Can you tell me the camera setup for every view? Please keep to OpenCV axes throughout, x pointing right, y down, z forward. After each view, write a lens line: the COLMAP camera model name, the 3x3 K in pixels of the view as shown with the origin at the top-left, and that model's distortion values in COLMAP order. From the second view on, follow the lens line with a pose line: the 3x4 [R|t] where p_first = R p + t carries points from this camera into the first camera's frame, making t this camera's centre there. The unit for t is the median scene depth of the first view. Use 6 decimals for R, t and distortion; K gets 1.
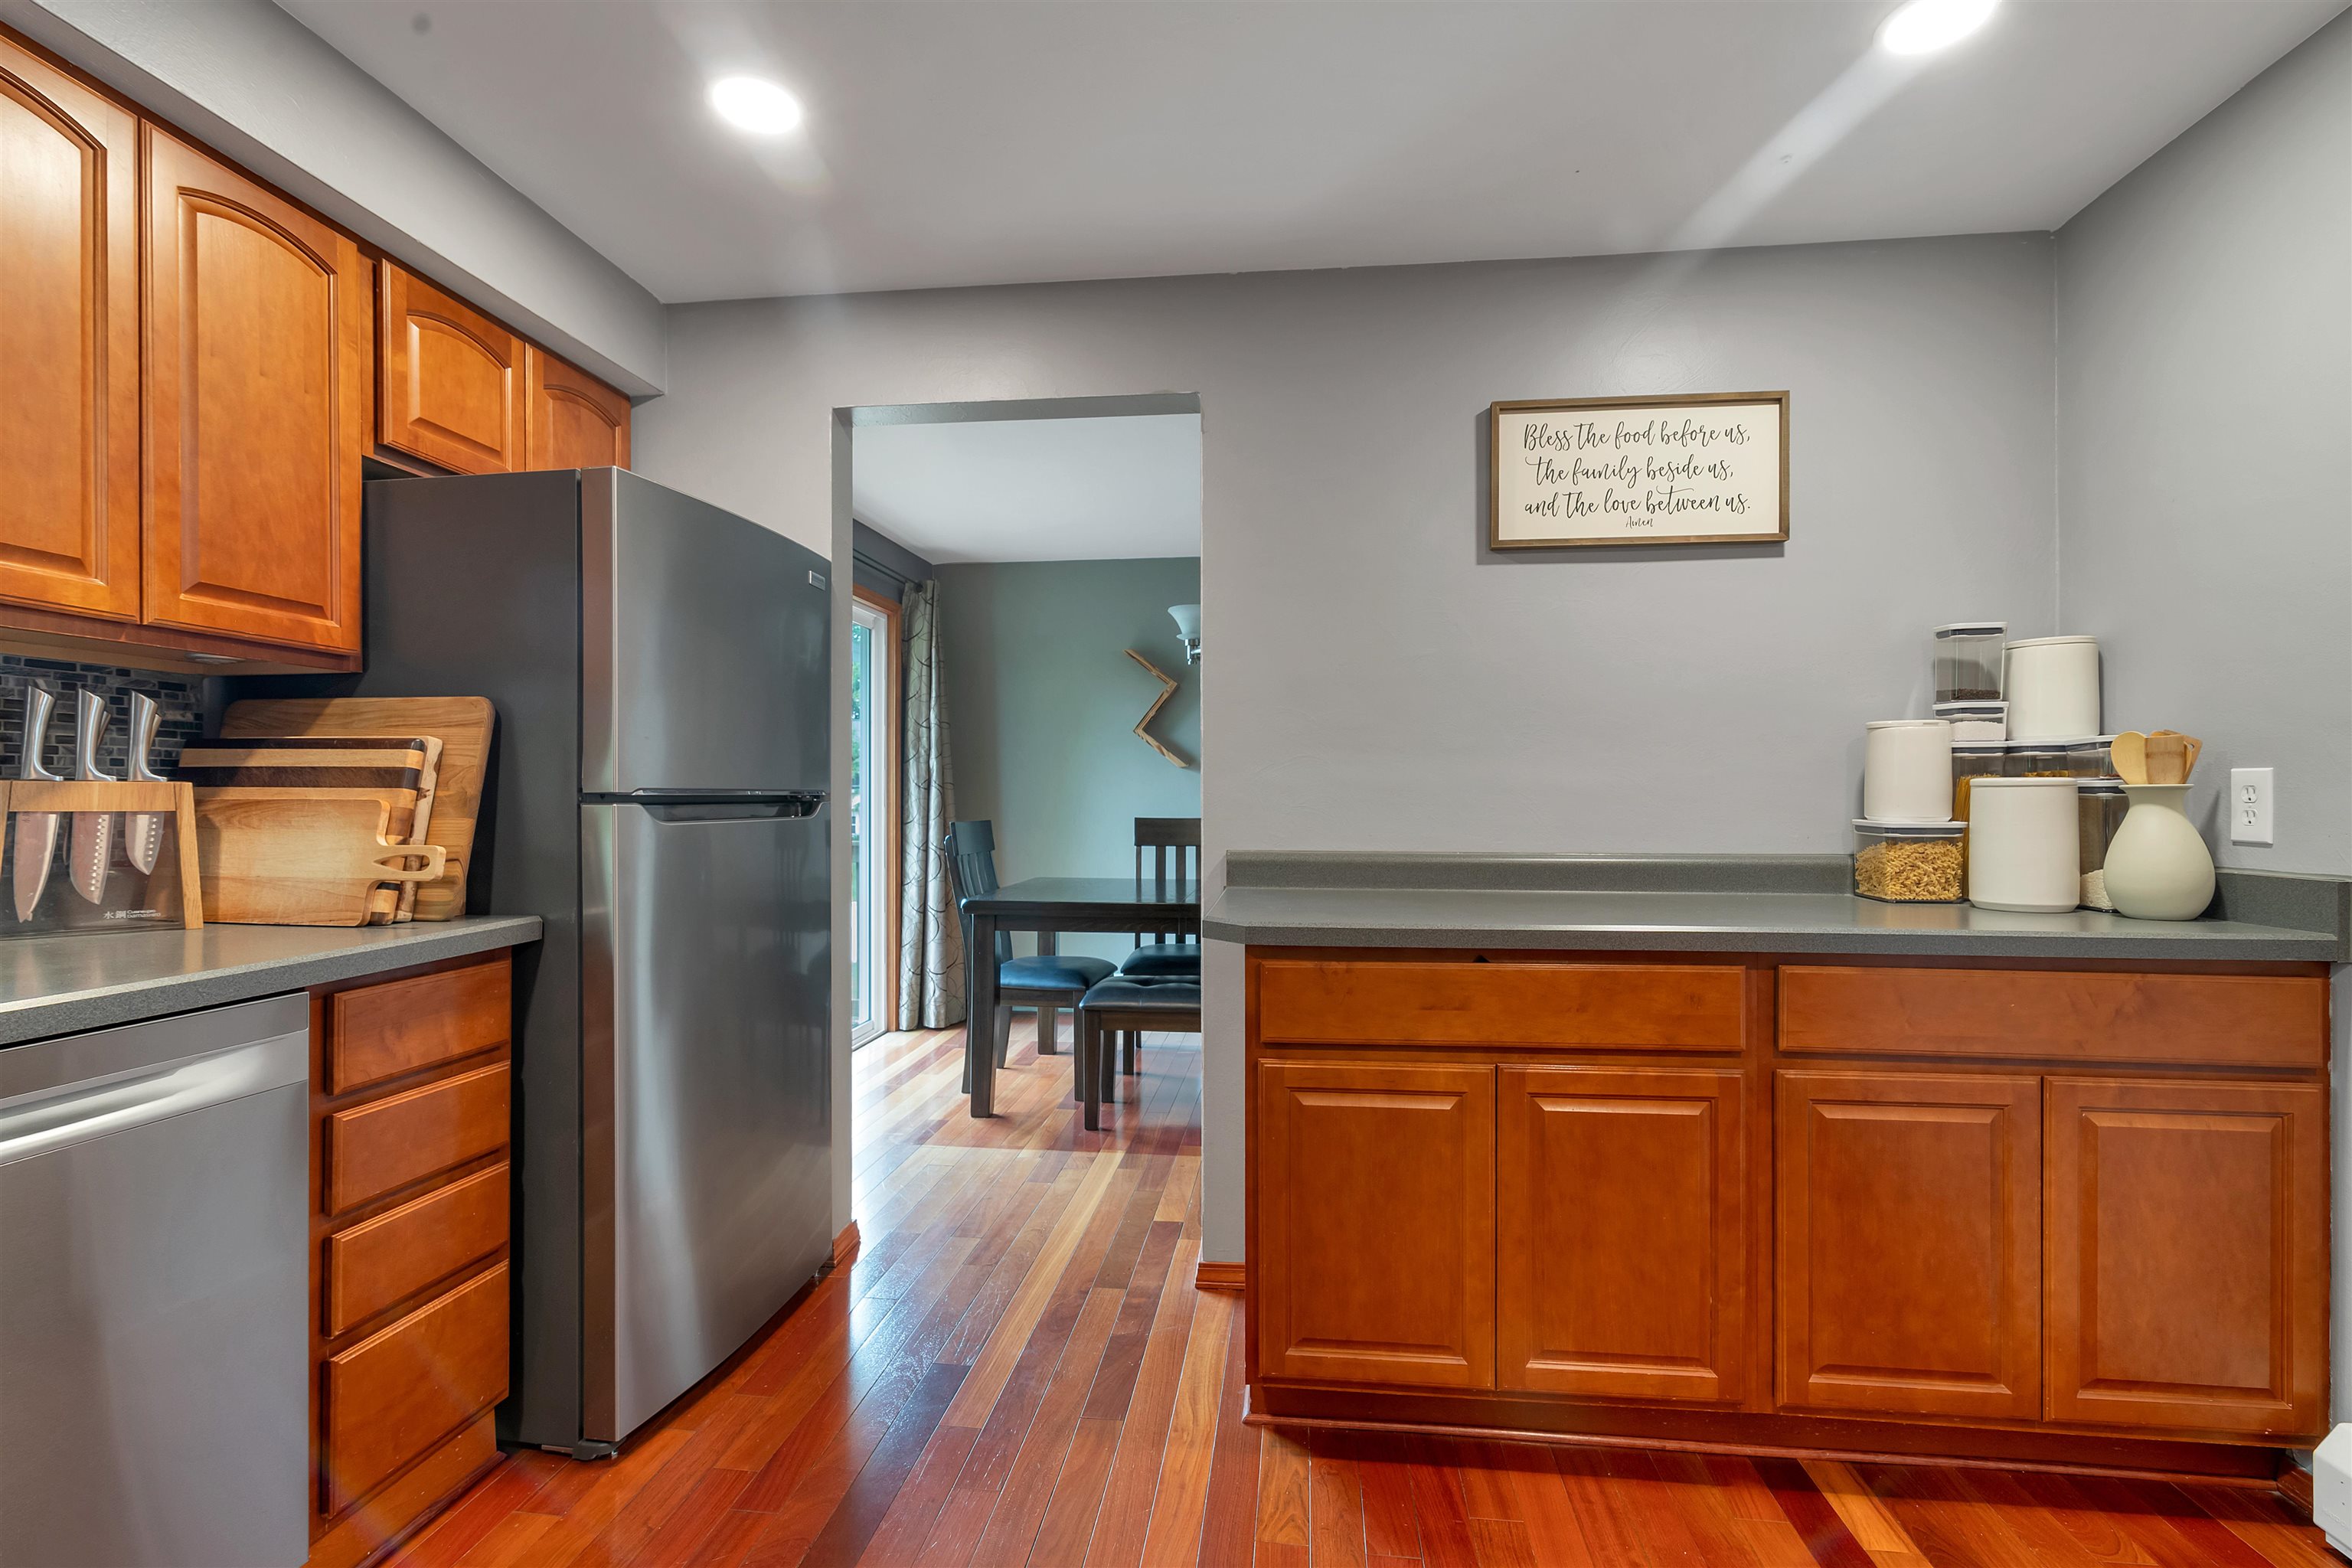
lens RADIAL K [[1099.5, 0, 1178.4], [0, 1099.5, 796.5], [0, 0, 1]] dist [0.000585, 0.000013]
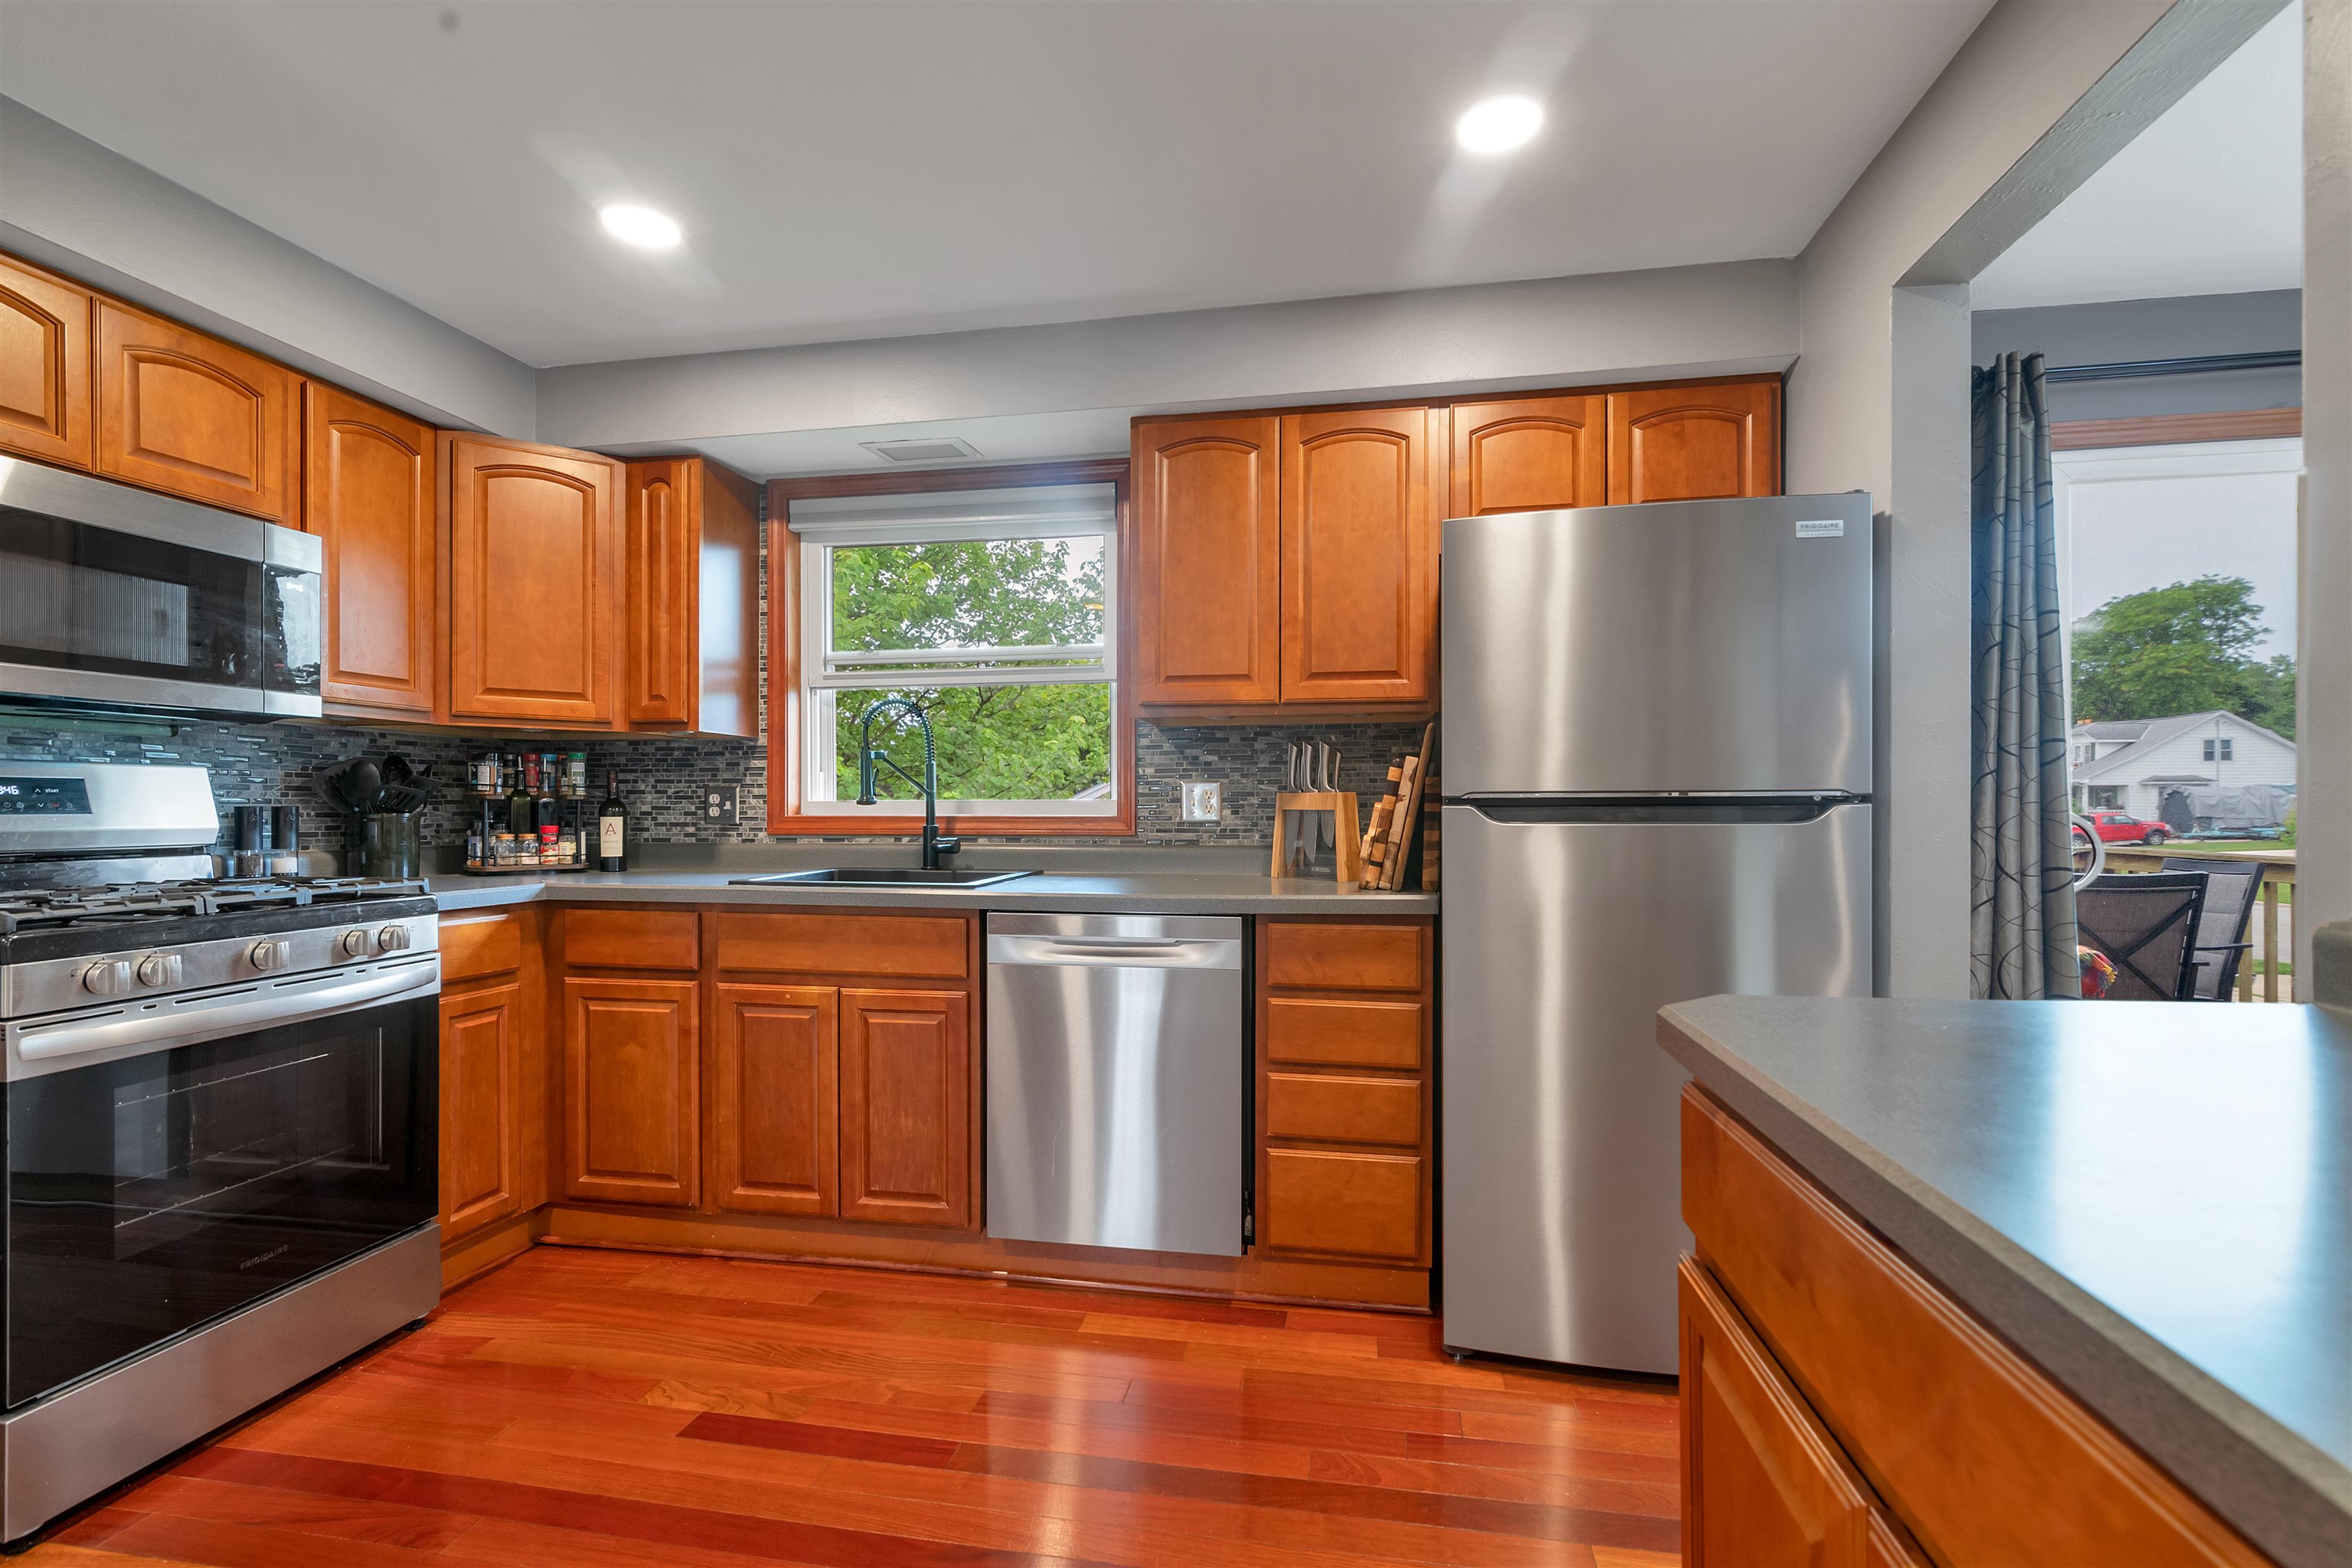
lens RADIAL K [[1075.0, 0, 1174.1], [0, 1075.0, 809.8], [0, 0, 1]] dist [-0.000047, 0.000030]
pose [[-0.066993, 0.003251, -0.997748, 0.566188], [0.003555, 0.999989, 0.003020, 0.005715], [0.997747, -0.003345, -0.067004, 0.675391]]
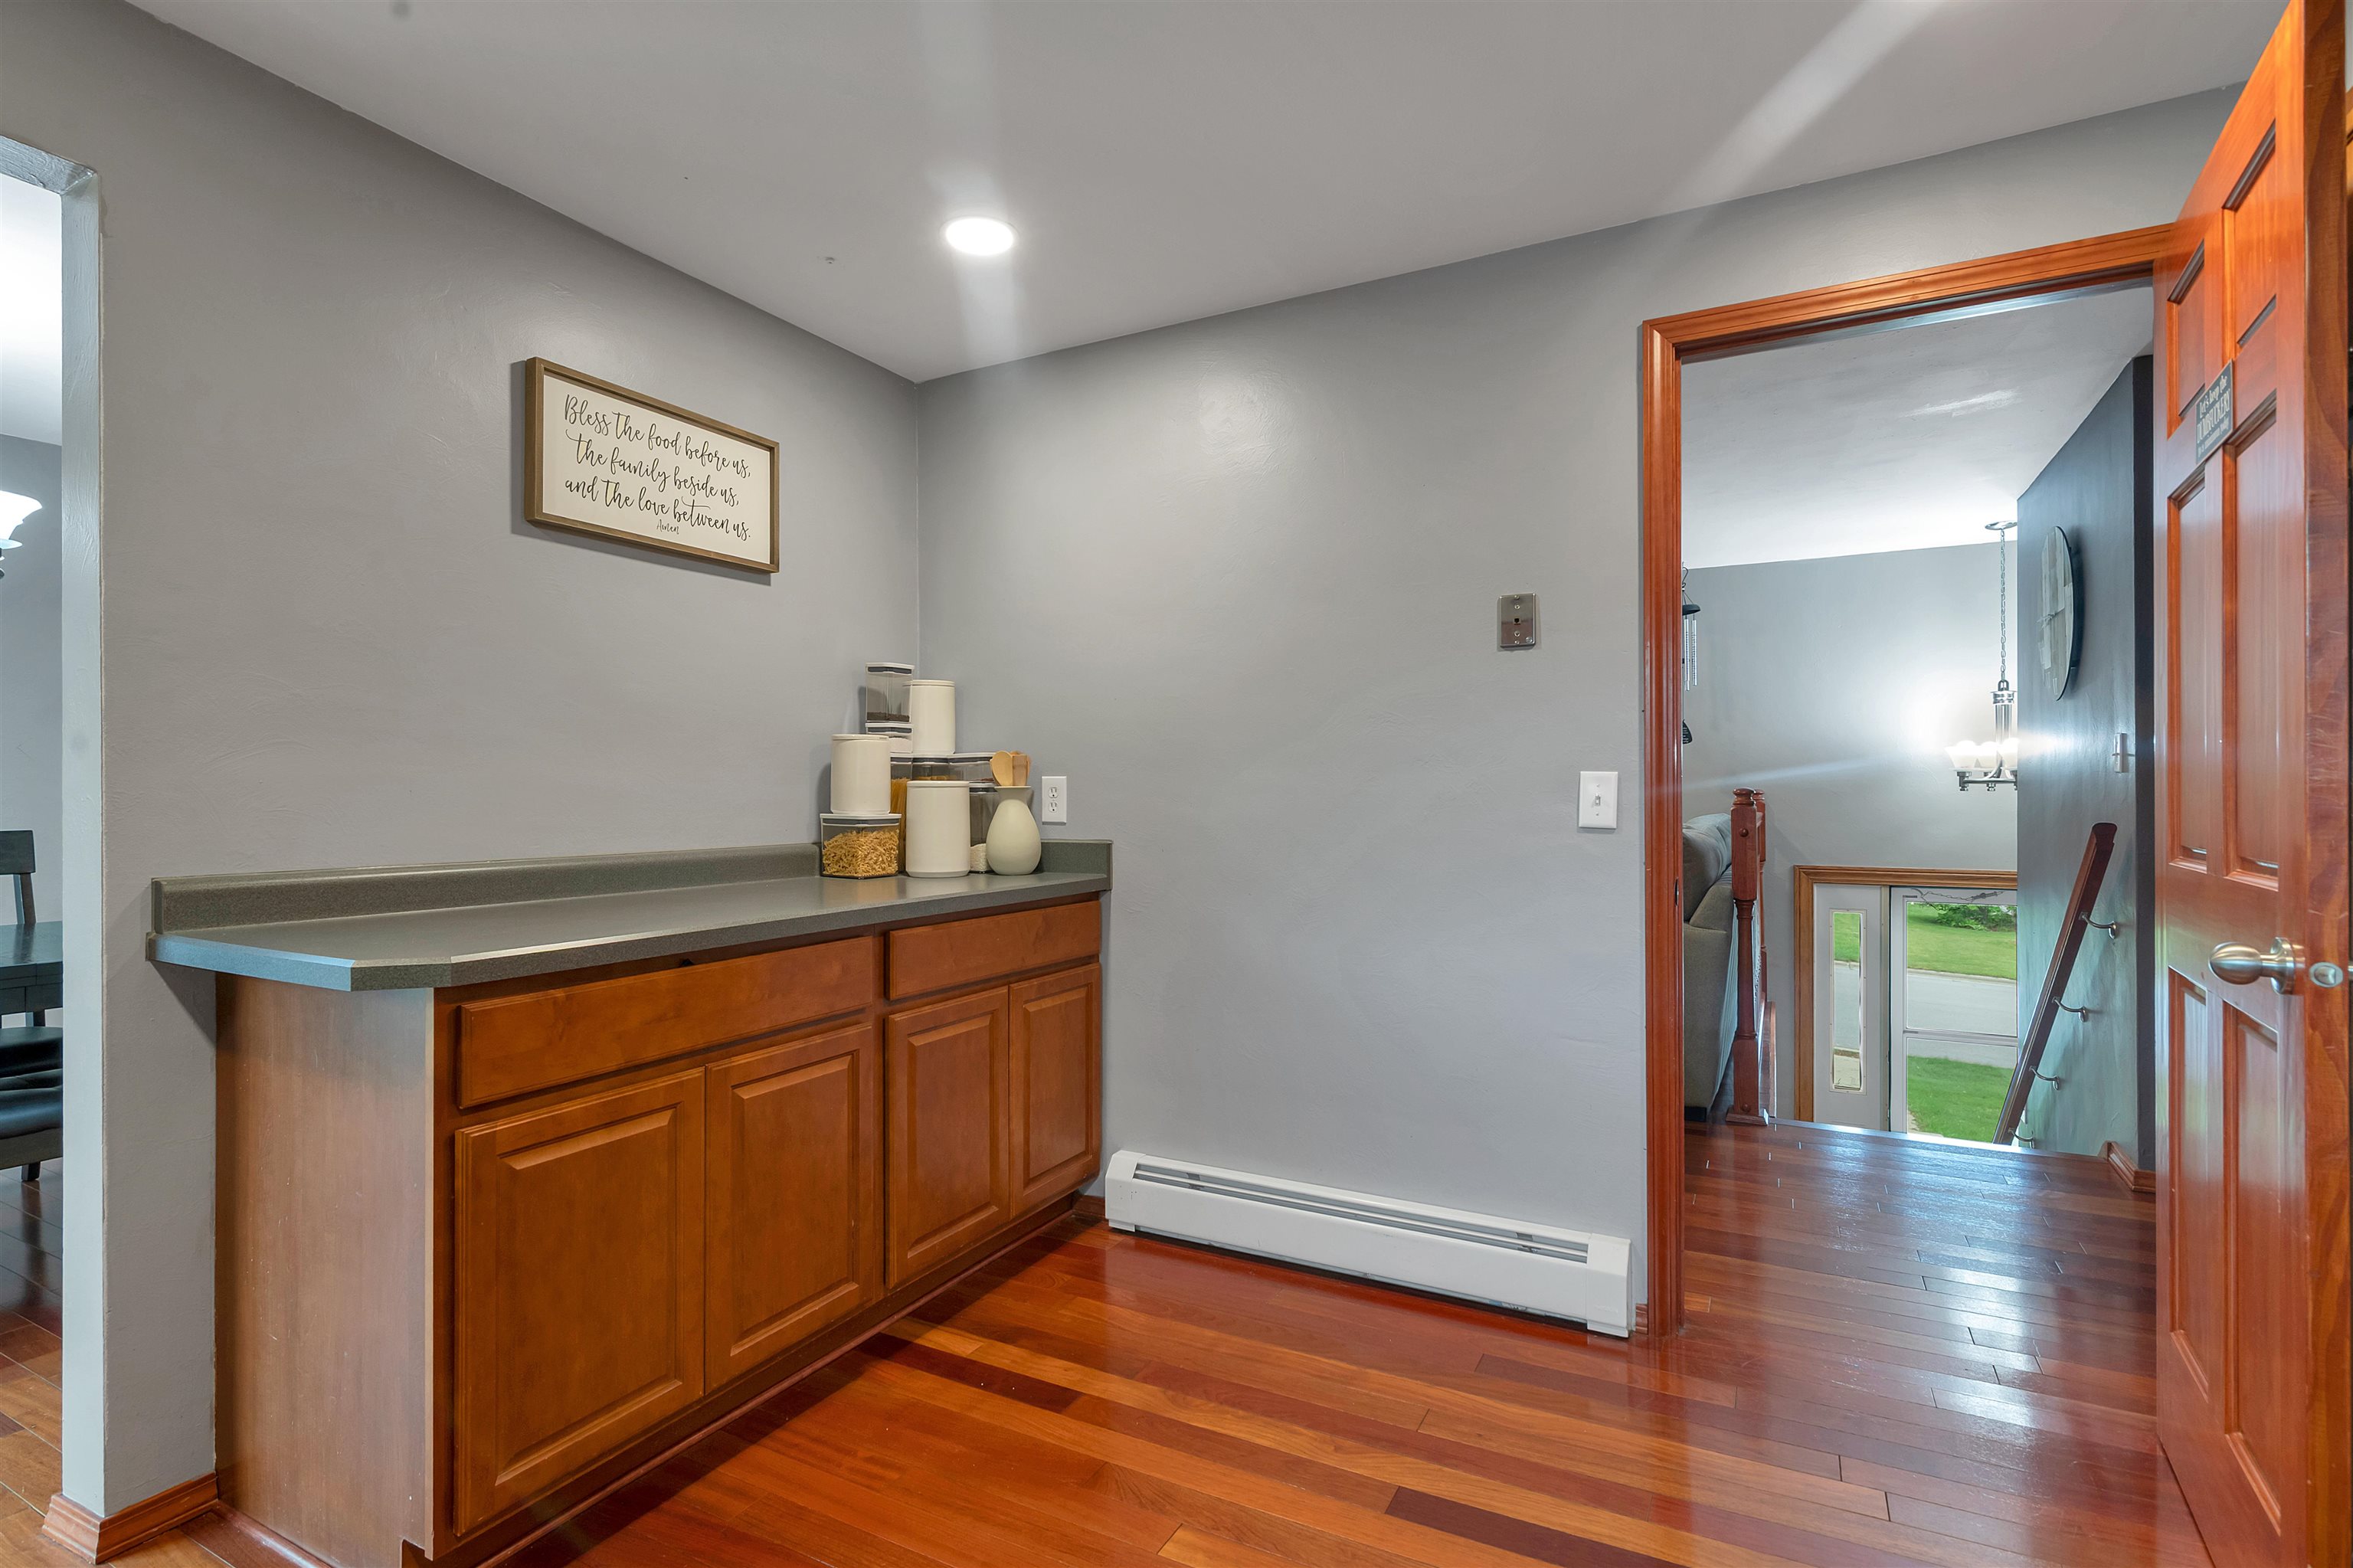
lens RADIAL K [[1123.1, 0, 1182.7], [0, 1123.1, 791.6], [0, 0, 1]] dist [-0.000282, -0.000050]
pose [[0.359241, 0.000245, 0.933245, -0.426391], [0.003177, 0.999994, -0.001486, -0.000498], [-0.933239, 0.003499, 0.359238, 0.198710]]
